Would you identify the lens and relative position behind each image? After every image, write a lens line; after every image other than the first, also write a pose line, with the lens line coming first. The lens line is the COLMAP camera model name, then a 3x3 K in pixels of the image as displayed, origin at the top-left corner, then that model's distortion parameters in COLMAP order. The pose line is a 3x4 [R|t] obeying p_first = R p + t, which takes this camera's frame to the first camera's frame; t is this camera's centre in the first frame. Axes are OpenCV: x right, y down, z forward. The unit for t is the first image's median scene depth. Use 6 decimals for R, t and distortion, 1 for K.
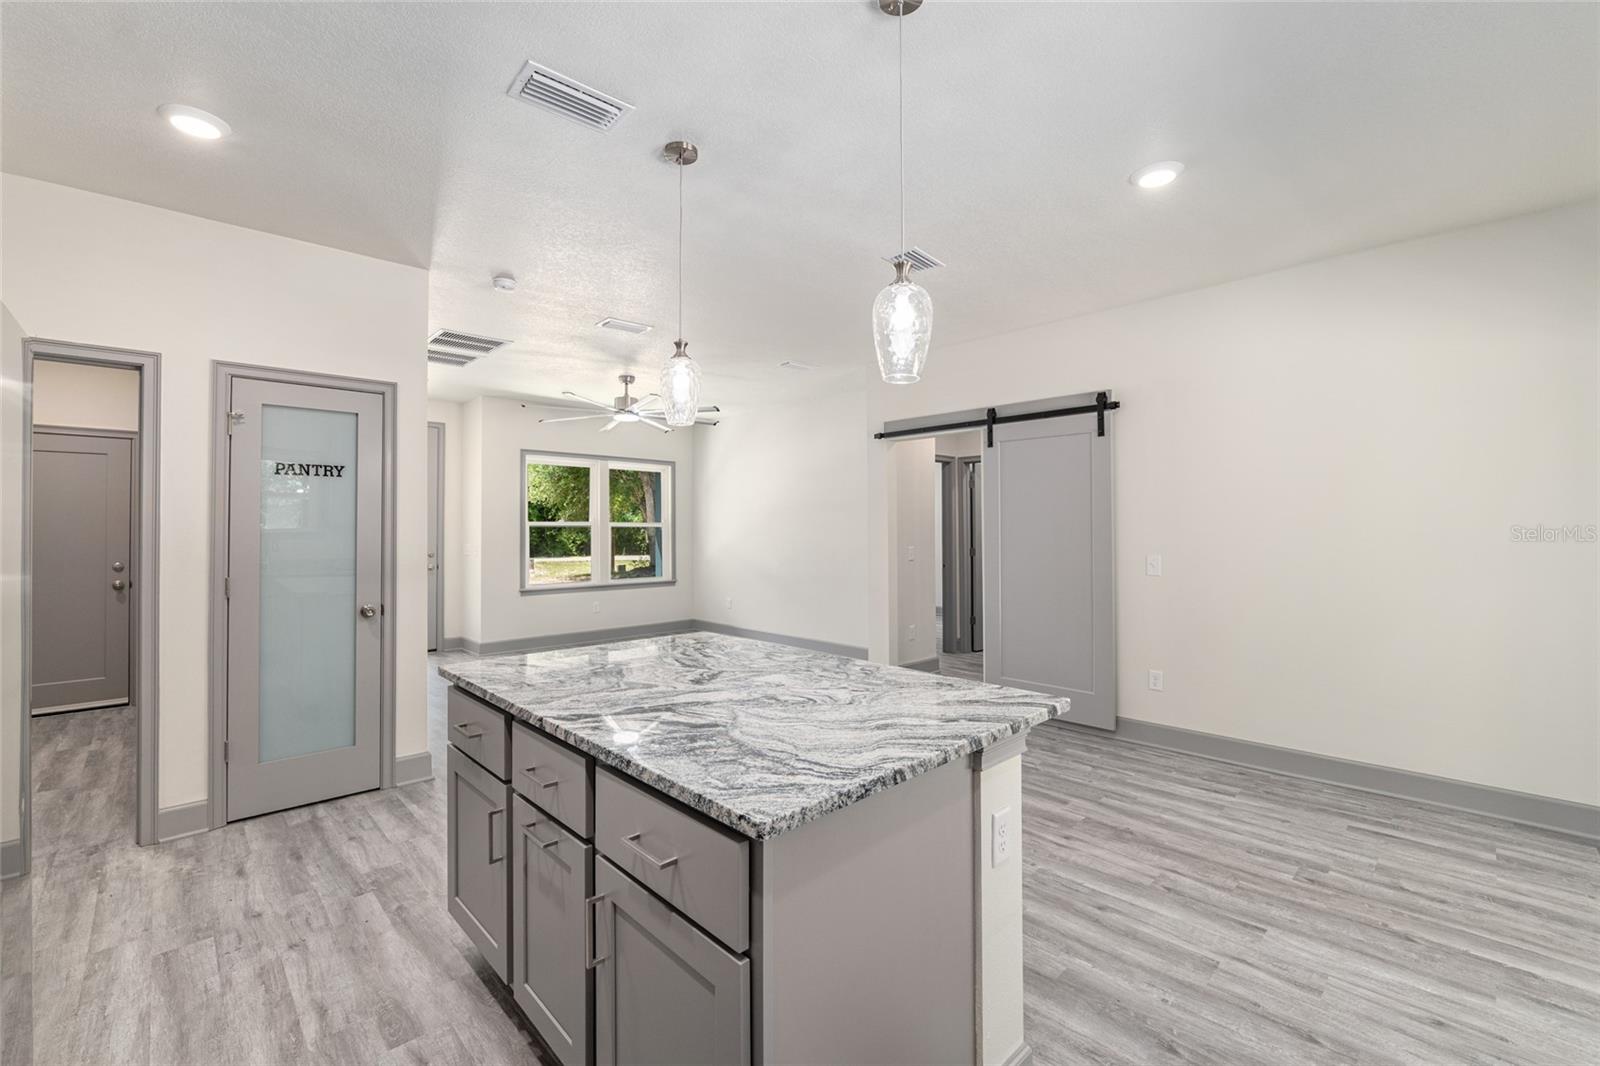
lens RADIAL K [[667.1, 0, 798.1], [0, 667.1, 519.4], [0, 0, 1]] dist [-0.011477, 0.000139]
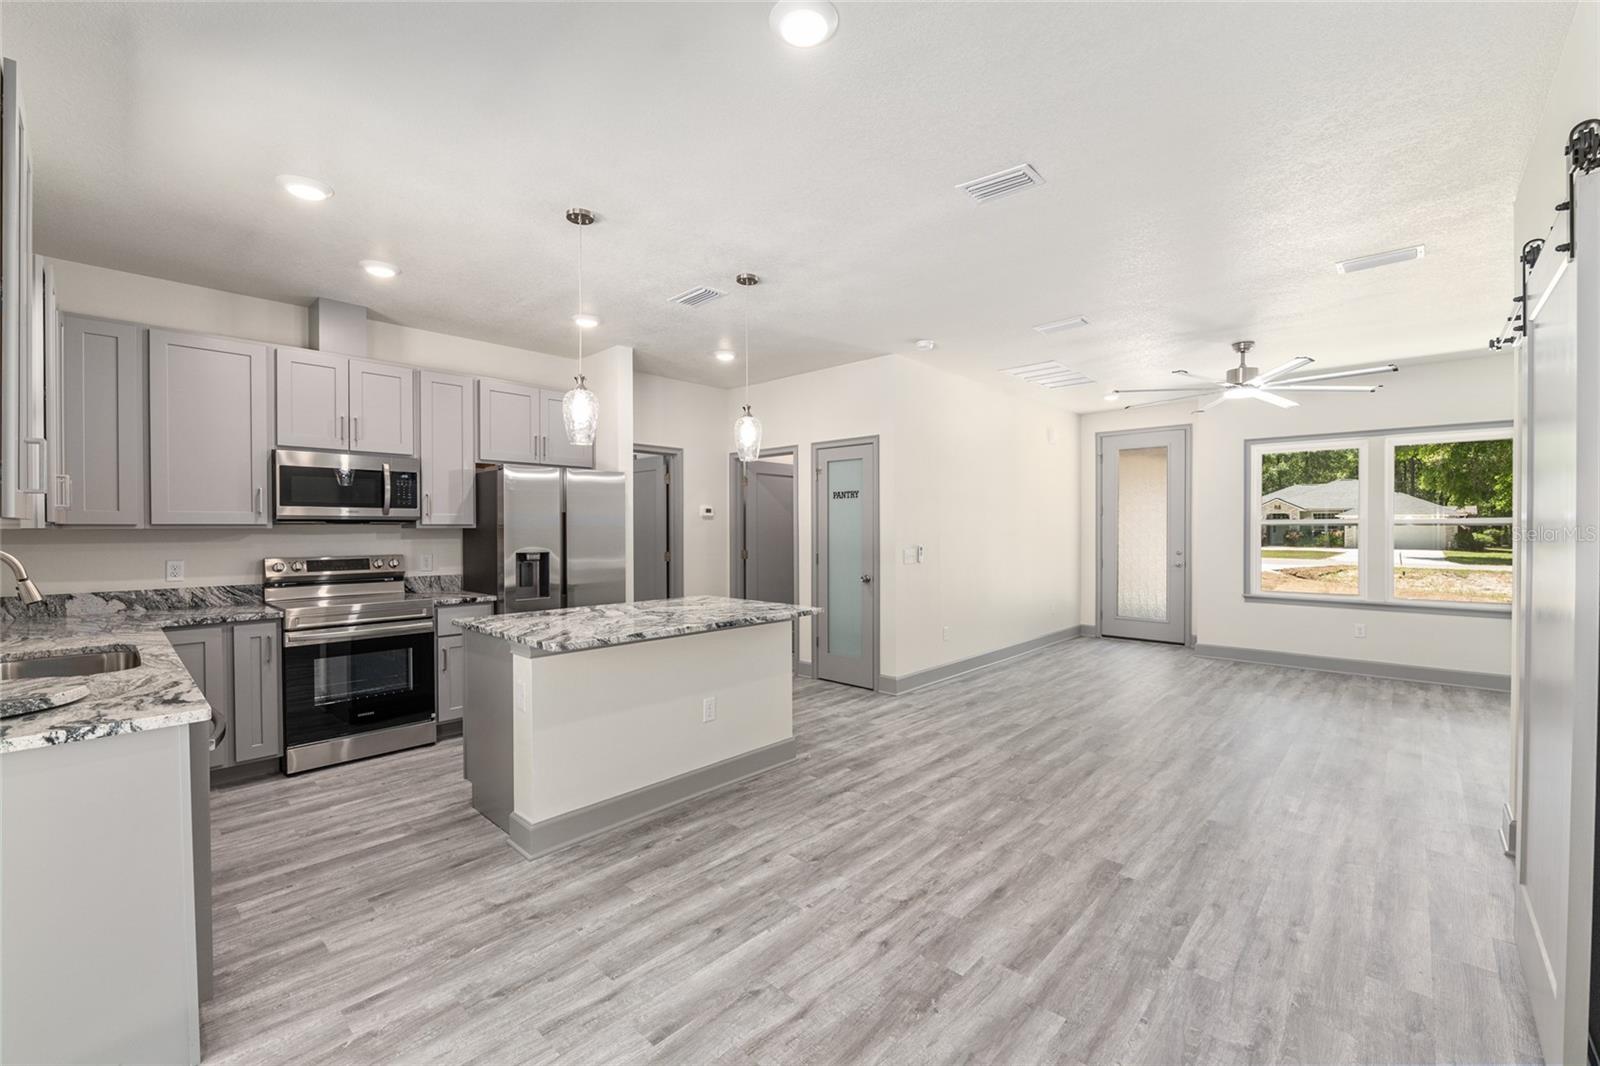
lens RADIAL K [[662.2, 0, 799.1], [0, 662.2, 535.3], [0, 0, 1]] dist [-0.014886, 0.000275]
pose [[0.060798, 0.014161, -0.998050, 1.503426], [0.014725, 0.999778, 0.015083, 0.006610], [0.998041, -0.015613, 0.060576, 1.145285]]
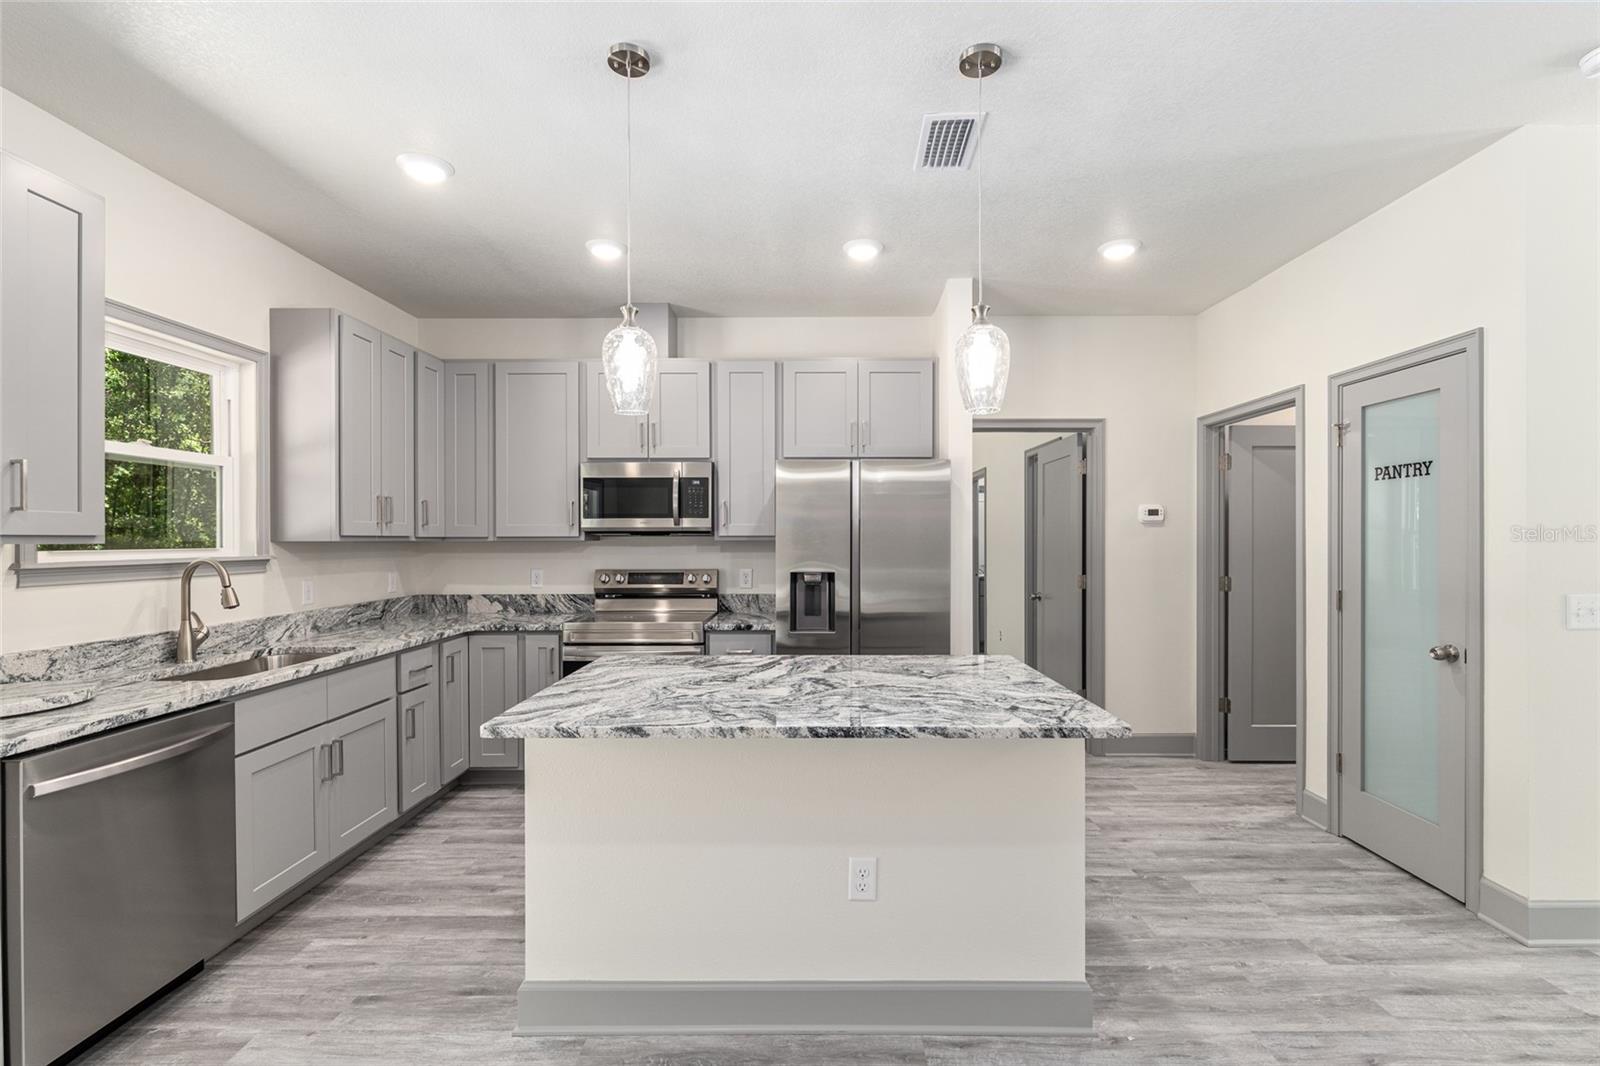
lens RADIAL K [[702.5, 0, 805.1], [0, 702.5, 542.2], [0, 0, 1]] dist [-0.004258, -0.000480]
pose [[-0.693675, 0.008665, -0.720236, 0.632669], [0.013631, 0.999906, -0.001098, 0.009172], [0.720159, -0.010579, -0.693729, 1.593210]]
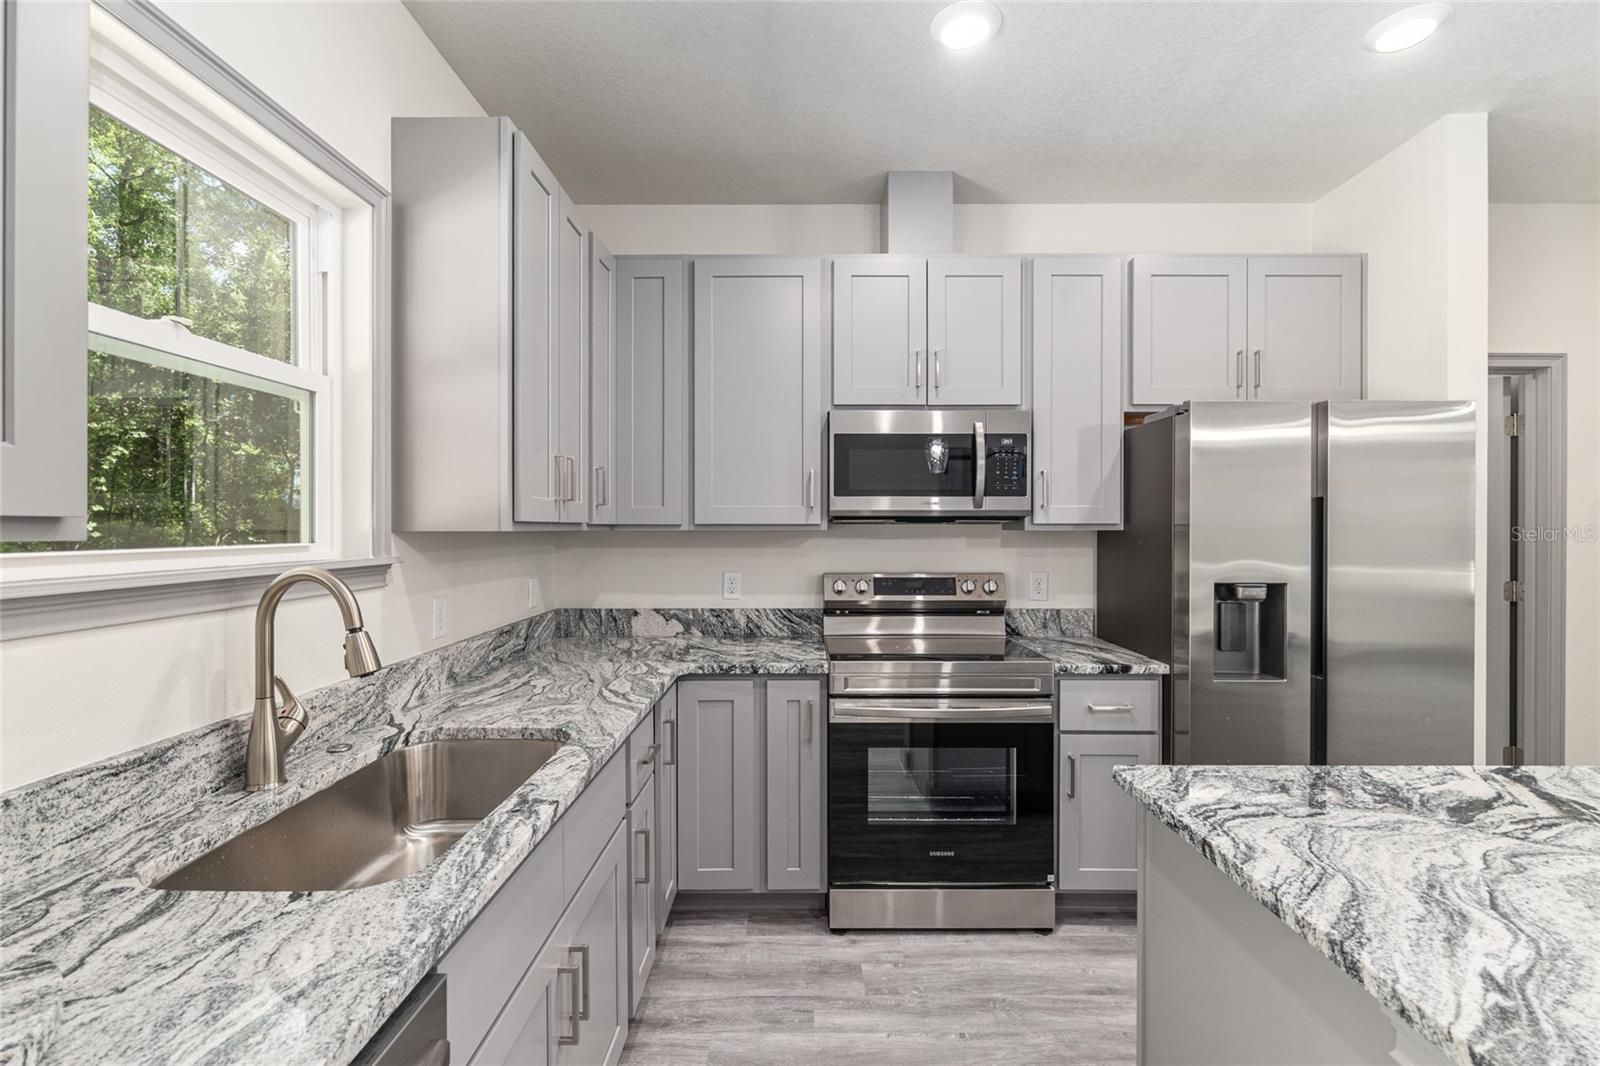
lens RADIAL K [[699.9, 0, 799.0], [0, 699.9, 531.1], [0, 0, 1]] dist [-0.002147, -0.000467]
pose [[-0.695018, 0.007708, -0.718951, 0.611585], [0.011303, 0.999936, -0.000206, -0.004416], [0.718904, -0.008270, -0.695061, 0.684031]]
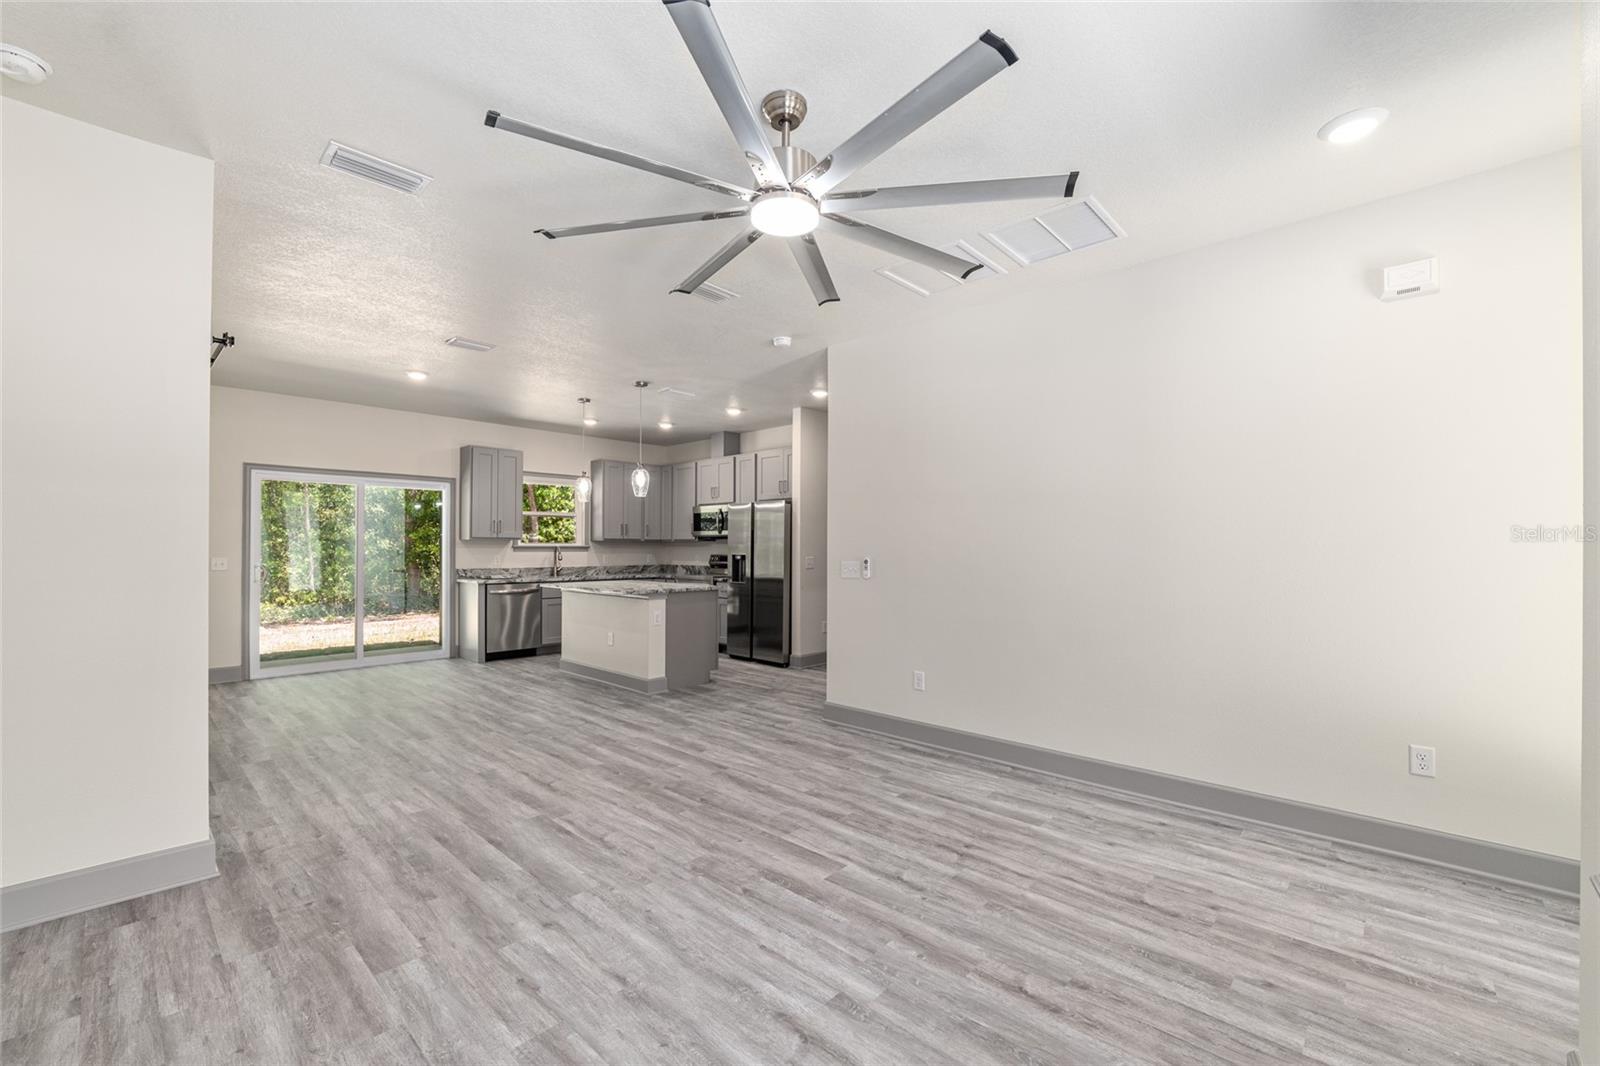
lens RADIAL K [[662.2, 0, 799.1], [0, 662.2, 535.3], [0, 0, 1]] dist [-0.014886, 0.000275]
pose [[-0.998323, 0.000611, -0.057882, -0.695853], [0.002400, 0.999522, -0.030837, 0.084087], [0.057836, -0.030925, -0.997847, 3.889189]]
